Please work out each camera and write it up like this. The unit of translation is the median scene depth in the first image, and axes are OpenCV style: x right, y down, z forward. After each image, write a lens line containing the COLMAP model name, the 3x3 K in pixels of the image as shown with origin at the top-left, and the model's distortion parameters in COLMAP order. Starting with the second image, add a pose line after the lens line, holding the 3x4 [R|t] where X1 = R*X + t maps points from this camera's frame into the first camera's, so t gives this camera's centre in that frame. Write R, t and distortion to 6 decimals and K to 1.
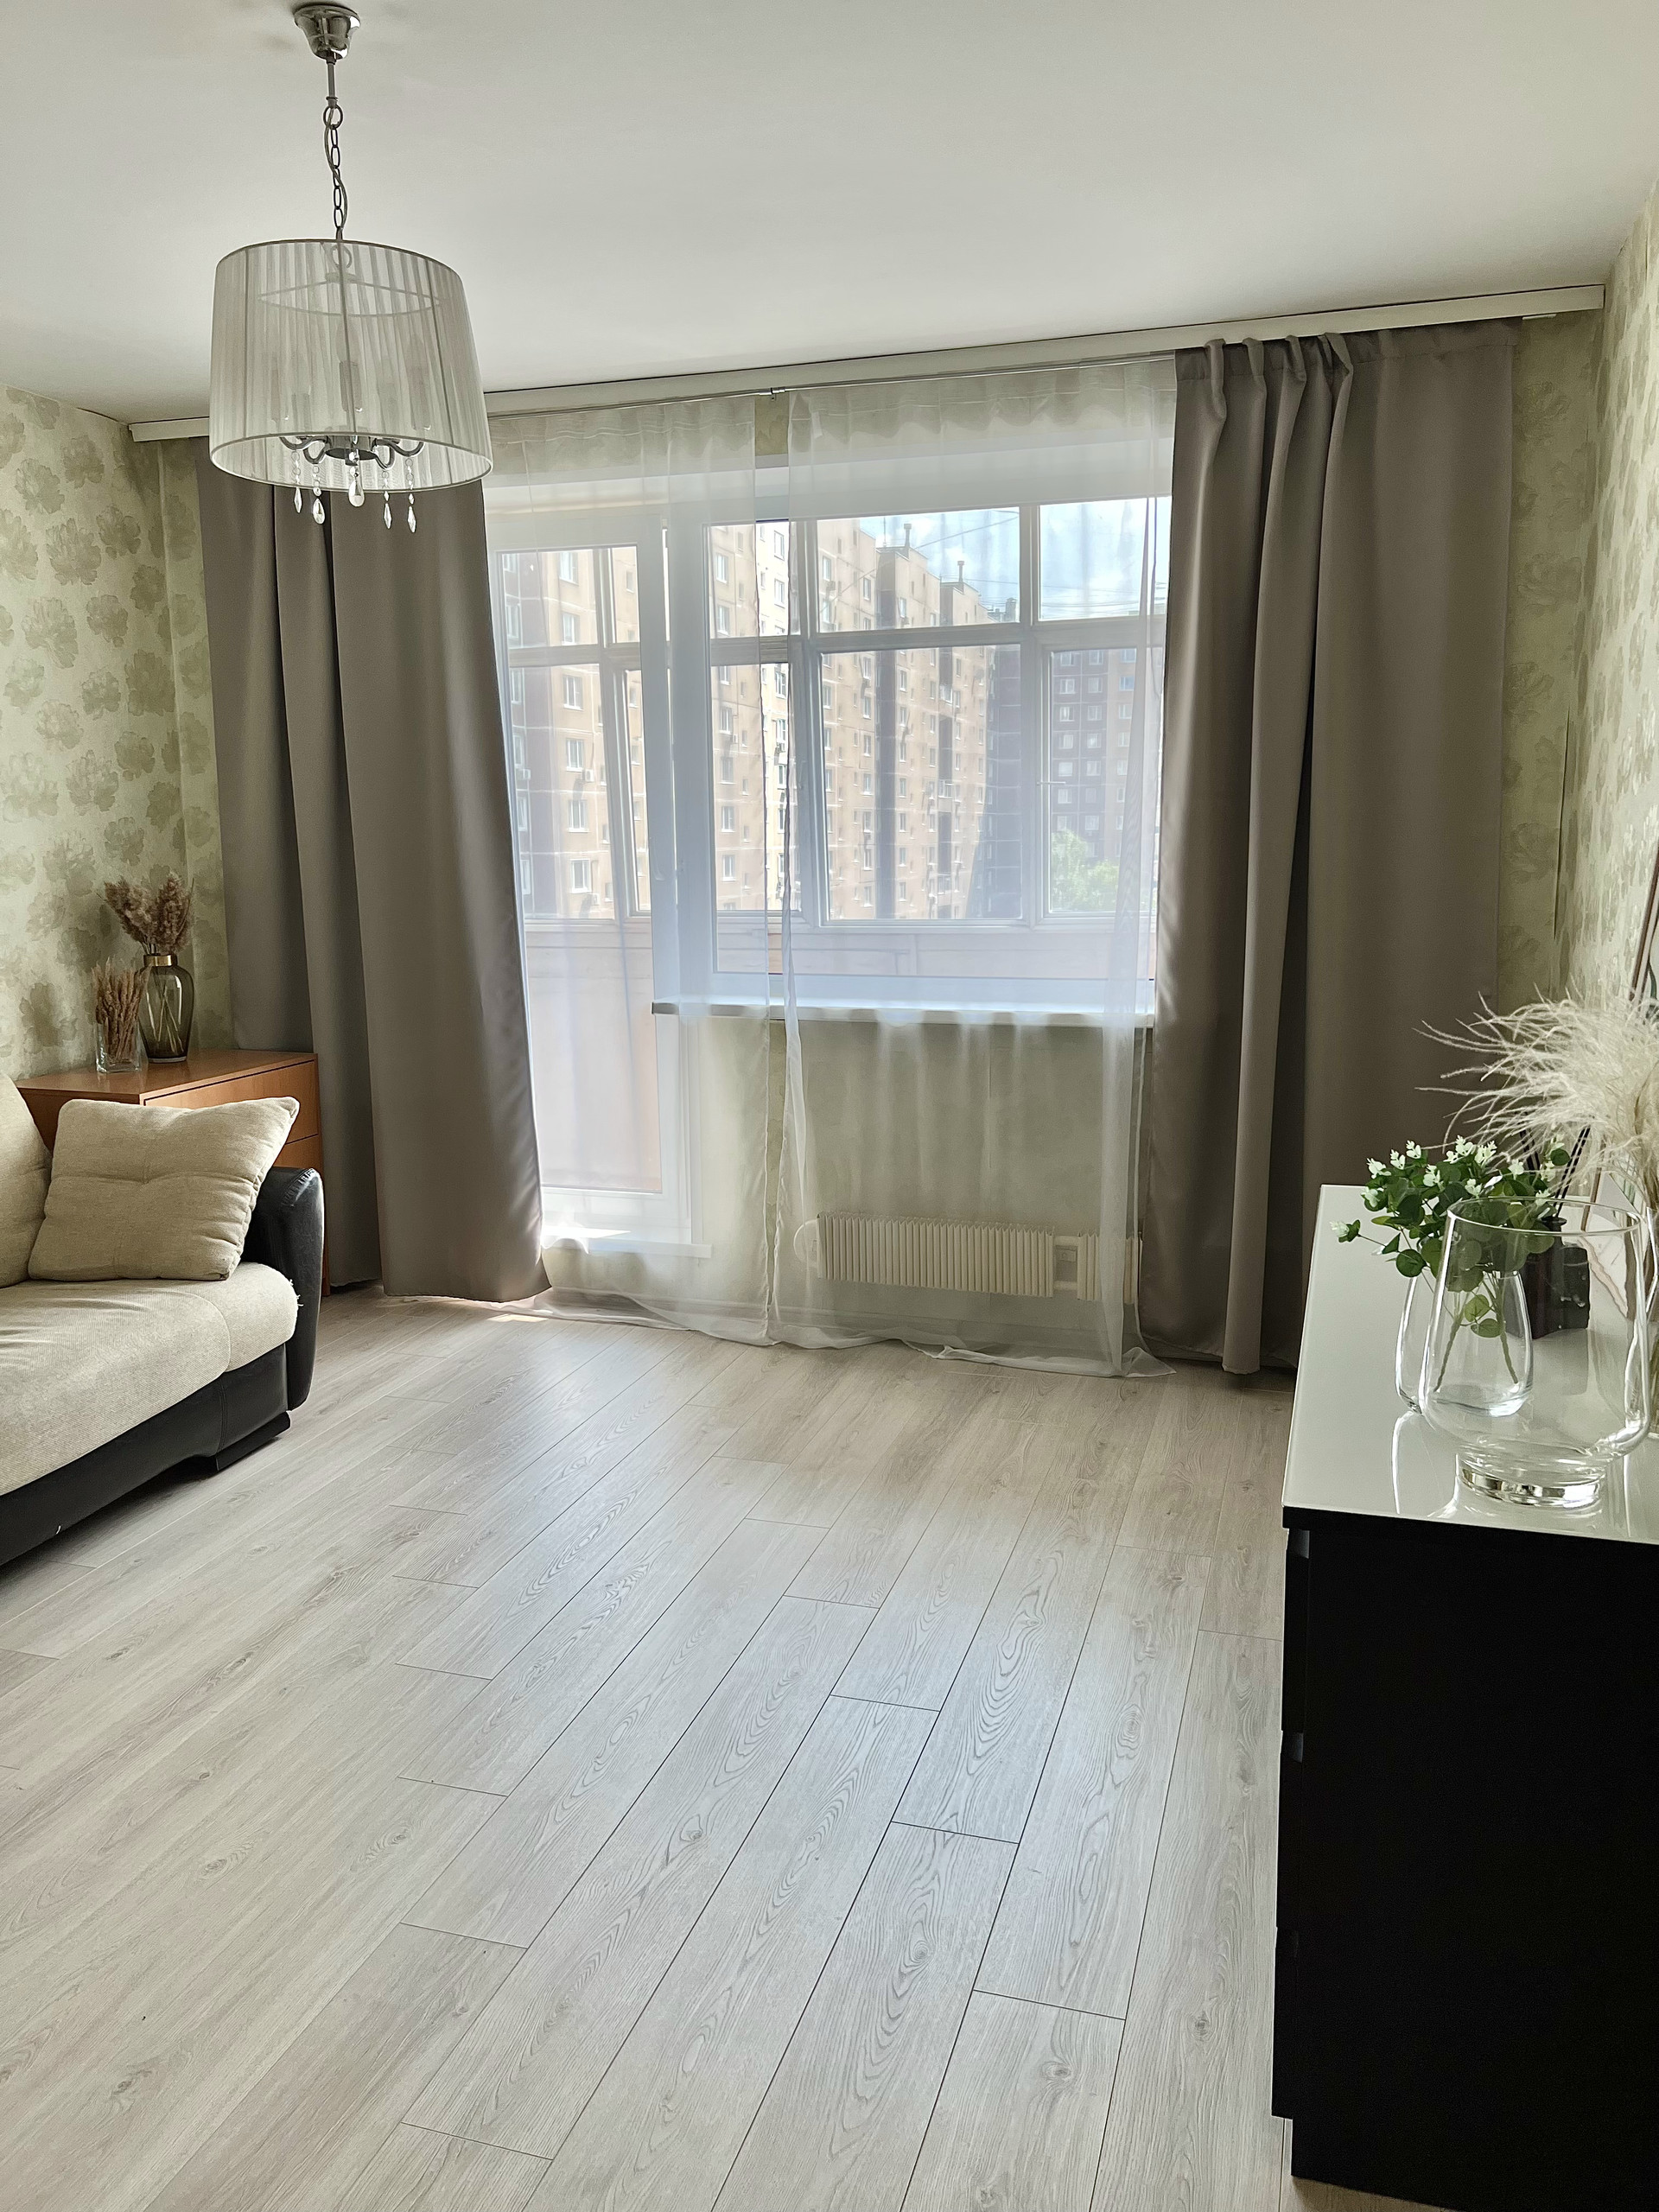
lens RADIAL K [[1662.9, 0, 826.7], [0, 1662.9, 1115.6], [0, 0, 1]] dist [0.036949, -0.039925]
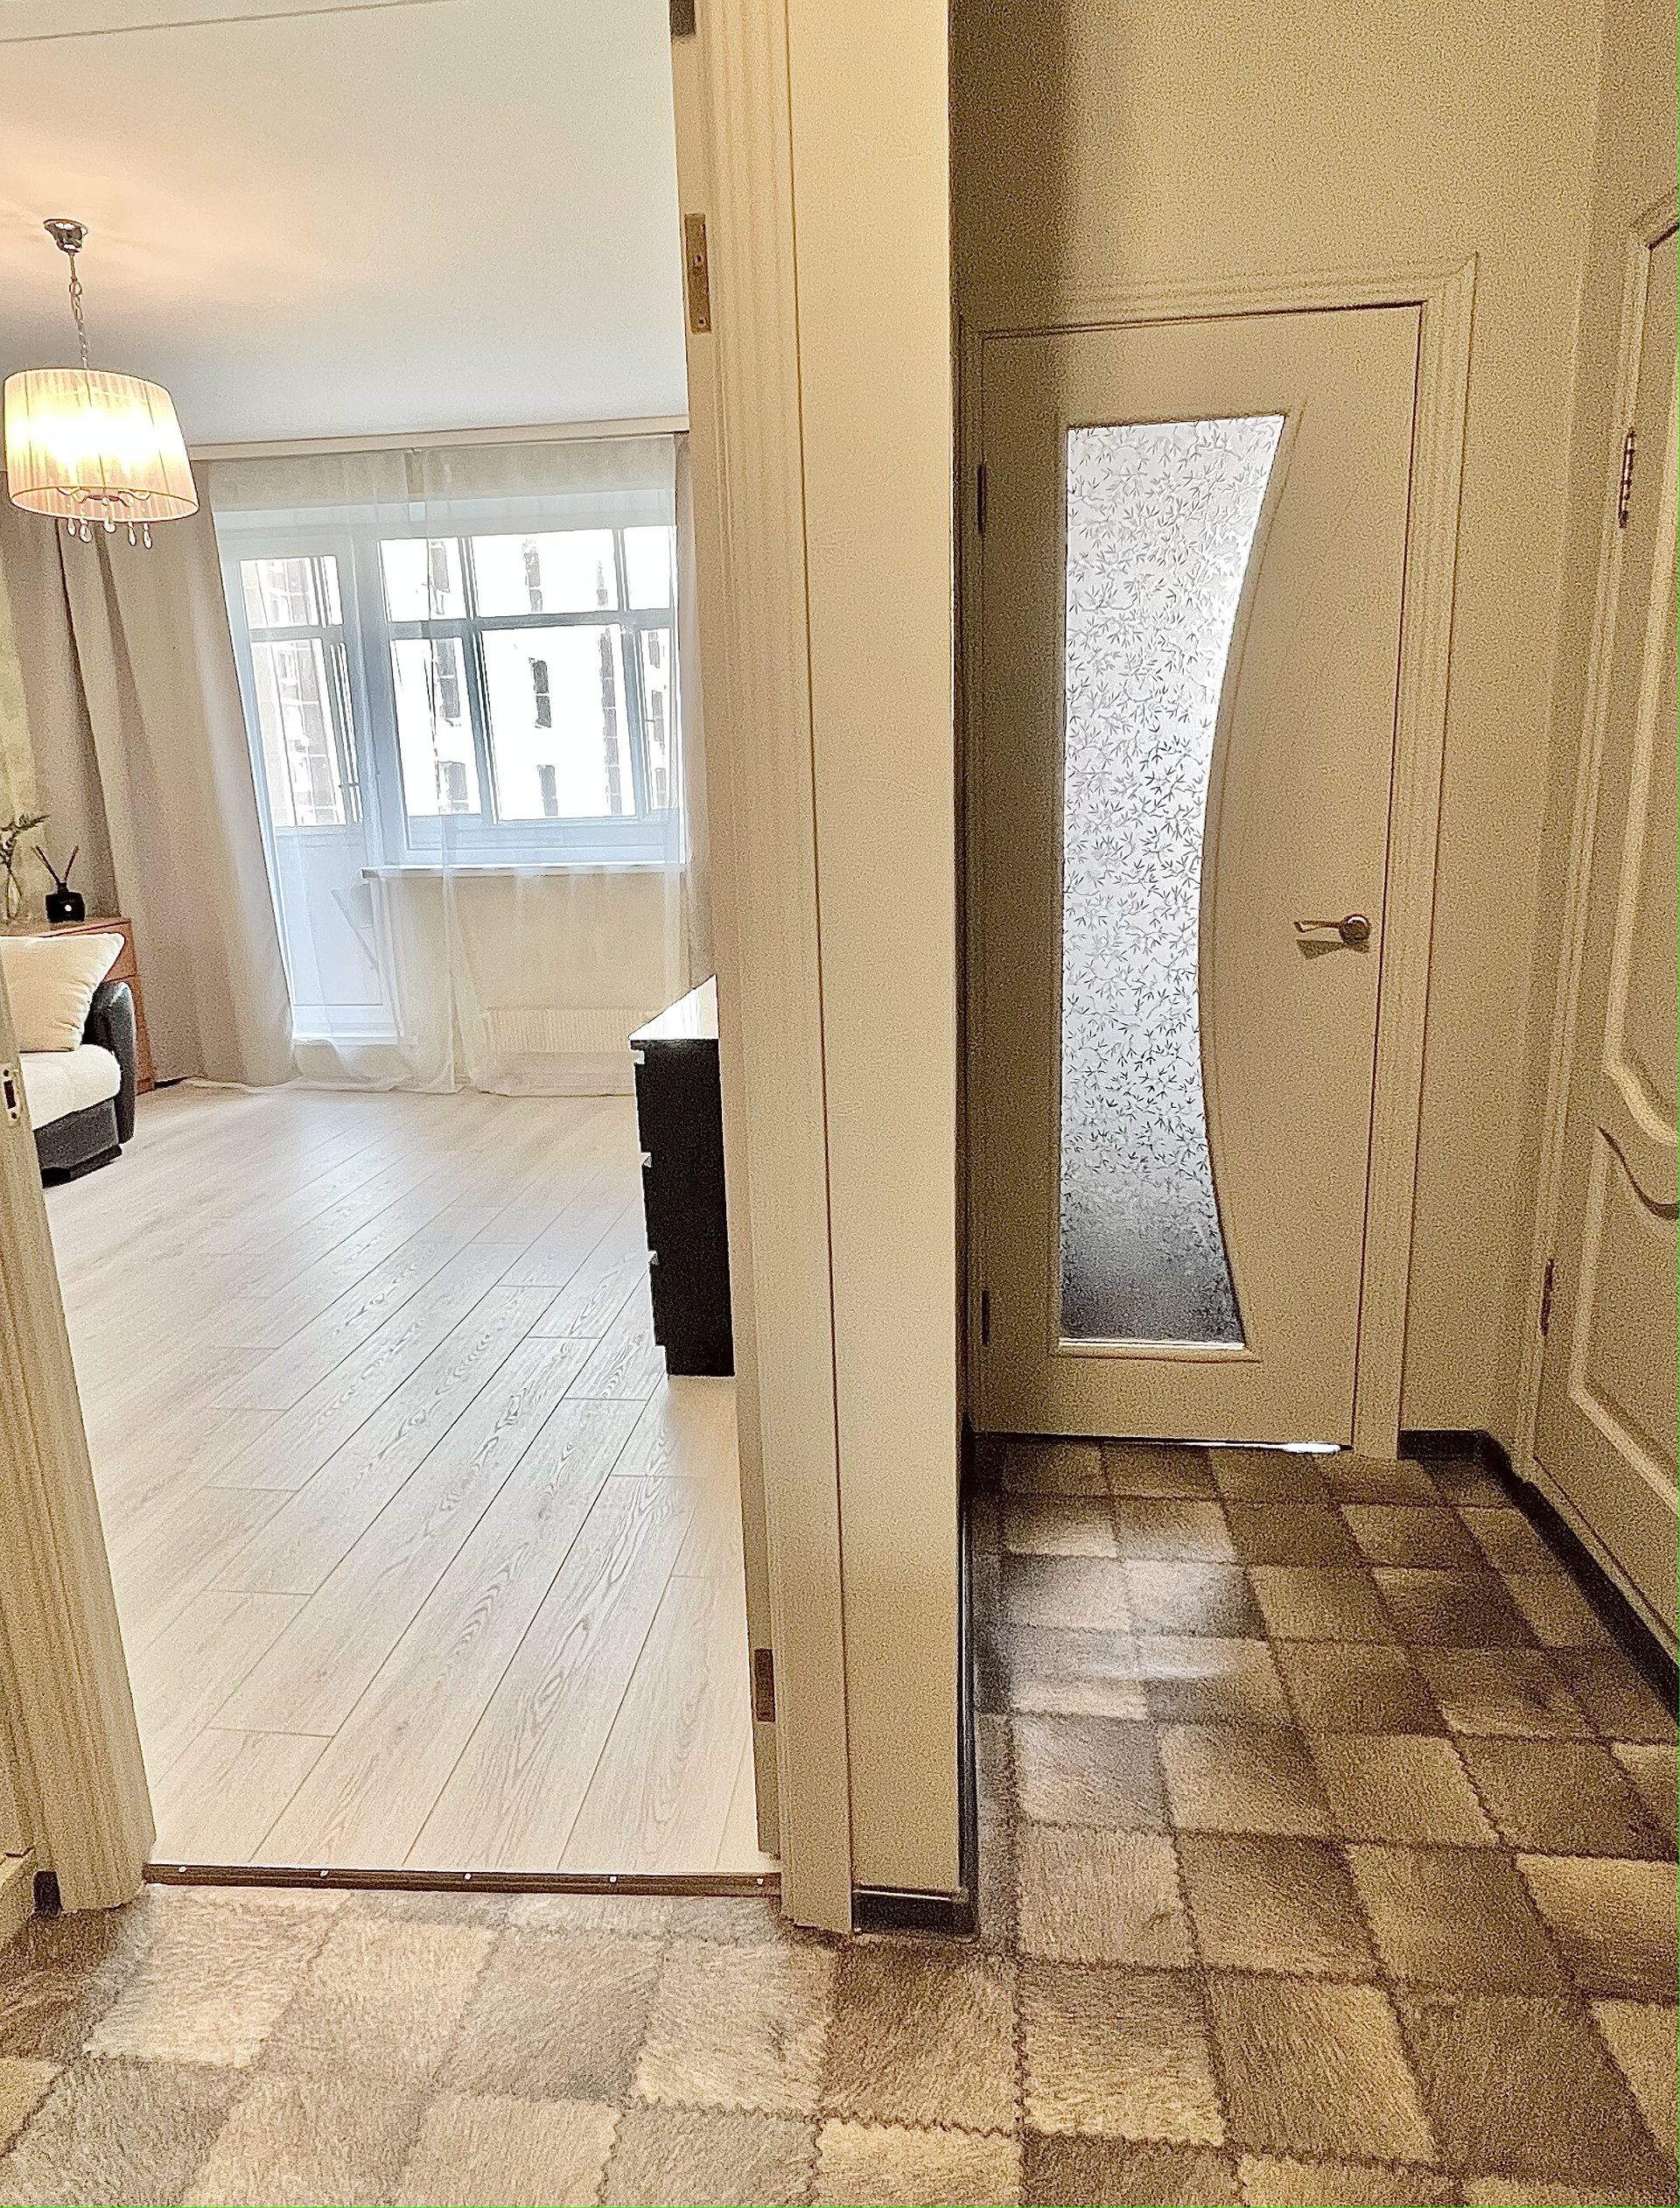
lens RADIAL K [[1330.4, 0, 847.4], [0, 1330.4, 1097.2], [0, 0, 1]] dist [-0.008823, 0.001844]
pose [[0.980123, -0.063586, 0.187924, 0.095768], [0.052217, 0.996528, 0.064843, 0.092372], [-0.191394, -0.053741, 0.980041, -0.286499]]
